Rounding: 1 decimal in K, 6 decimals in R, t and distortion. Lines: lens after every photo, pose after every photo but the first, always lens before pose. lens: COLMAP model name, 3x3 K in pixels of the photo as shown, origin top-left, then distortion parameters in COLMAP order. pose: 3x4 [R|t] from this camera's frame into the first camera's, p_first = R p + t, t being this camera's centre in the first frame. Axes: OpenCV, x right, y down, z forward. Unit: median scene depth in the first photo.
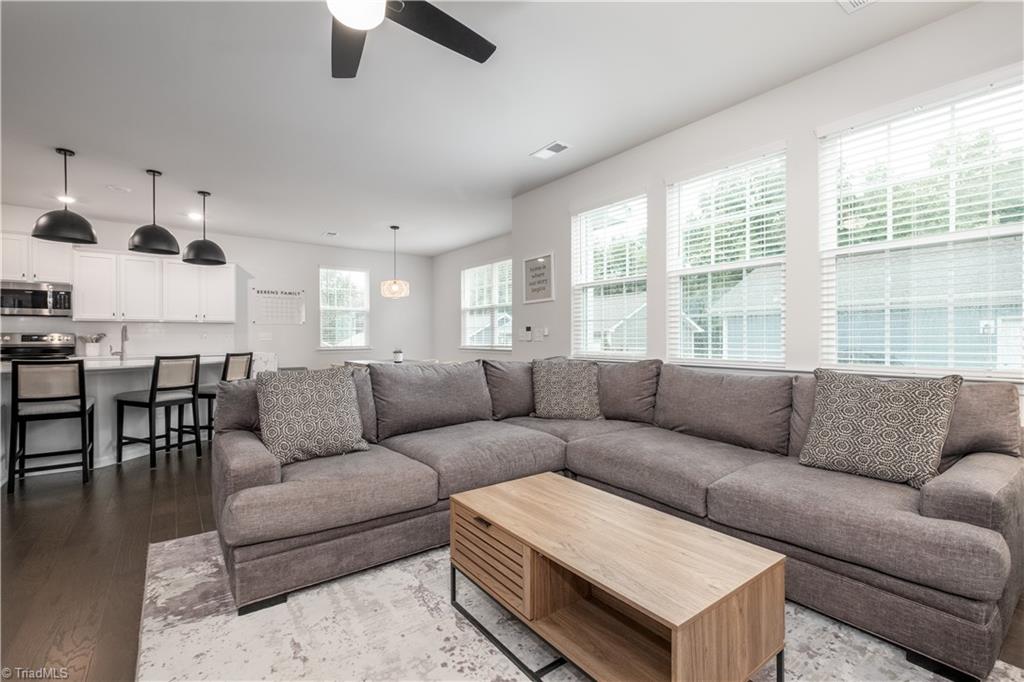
lens RADIAL K [[453.2, 0, 509.3], [0, 453.2, 337.7], [0, 0, 1]] dist [0.001202, -0.000318]
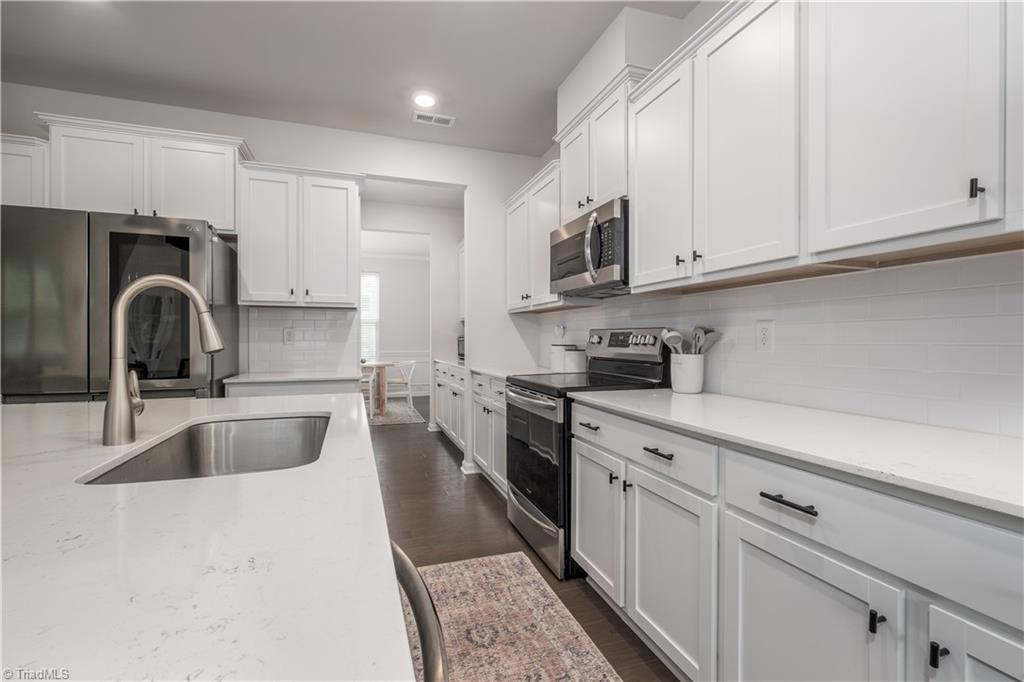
lens RADIAL K [[453.2, 0, 509.3], [0, 453.2, 337.7], [0, 0, 1]] dist [0.001202, -0.000318]
pose [[-0.294318, -0.000620, -0.955707, -0.583289], [-0.004780, 0.999988, 0.000823, -0.001219], [0.955695, 0.004811, -0.294318, 1.036094]]
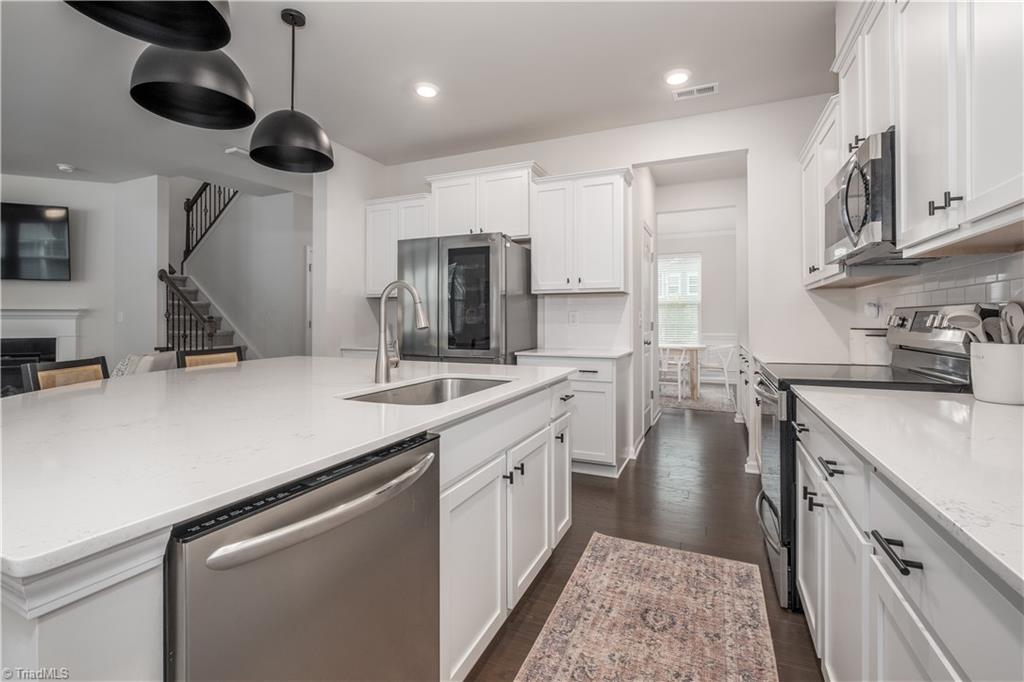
lens RADIAL K [[461.6, 0, 512.7], [0, 461.6, 316.8], [0, 0, 1]] dist [0.001242, -0.000117]
pose [[-0.861834, -0.002173, -0.507186, -0.628844], [-0.000364, 0.999993, -0.003667, -0.001390], [0.507190, -0.002976, -0.861829, 1.145274]]
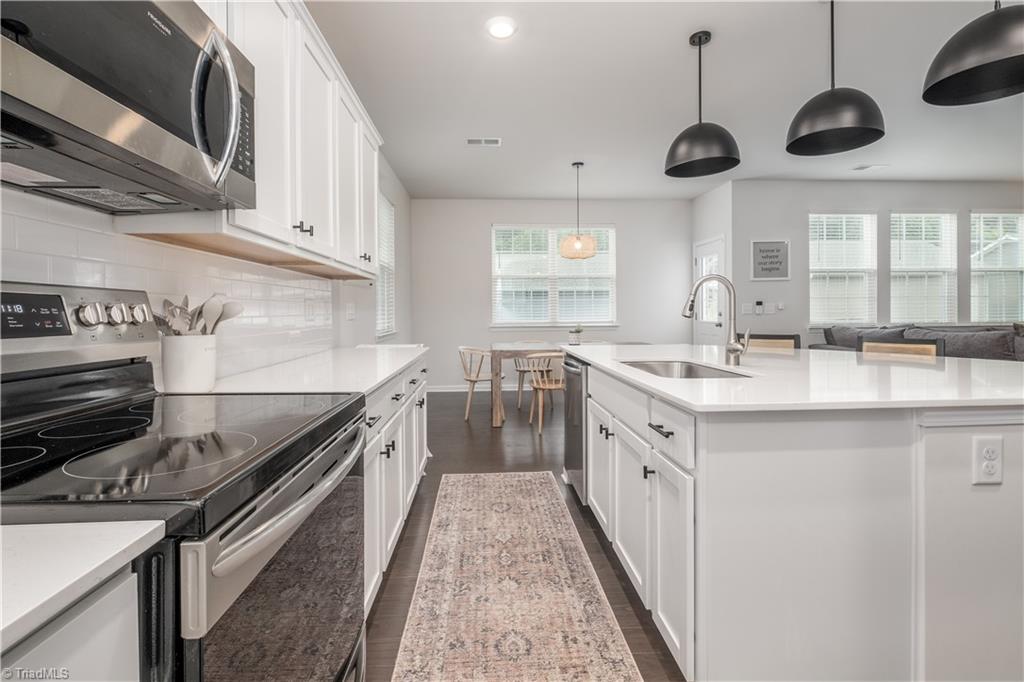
lens RADIAL K [[461.6, 0, 512.7], [0, 461.6, 316.8], [0, 0, 1]] dist [0.001242, -0.000117]
pose [[0.534517, -0.009553, 0.845104, -1.092406], [0.009343, 0.999942, 0.005394, 0.002178], [-0.845106, 0.005012, 0.534575, 0.786254]]
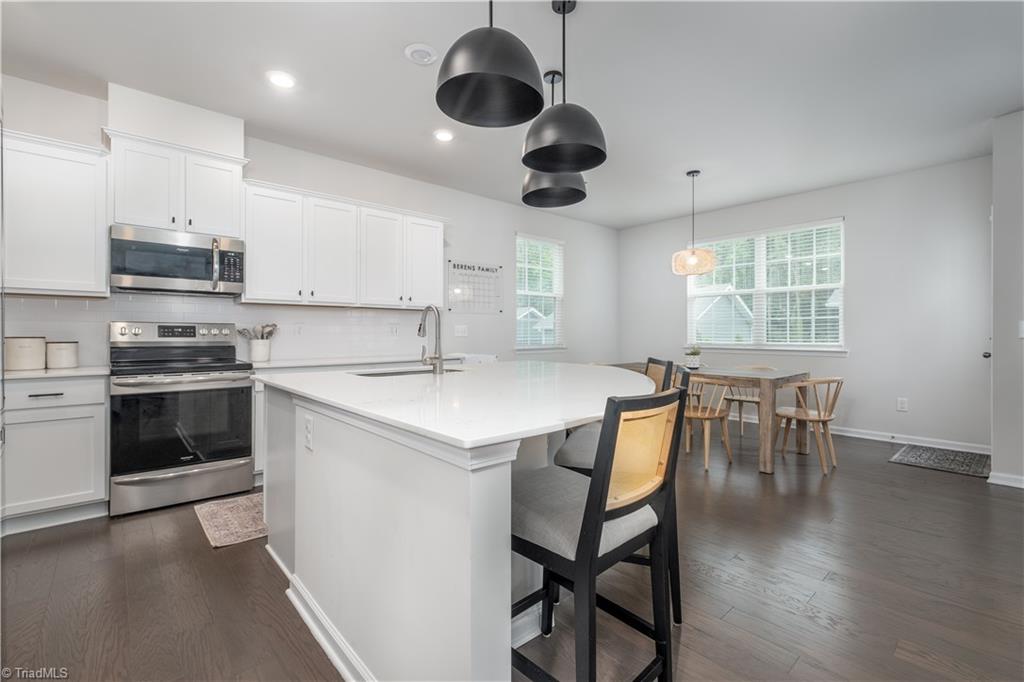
lens RADIAL K [[481.5, 0, 512.0], [0, 481.5, 341.0], [0, 0, 1]] dist [-0.001819, -0.000277]
pose [[0.993456, 0.000336, 0.114218, -0.699940], [-0.000872, 0.999989, 0.004649, 0.010298], [-0.114215, -0.004718, 0.993445, 0.344154]]
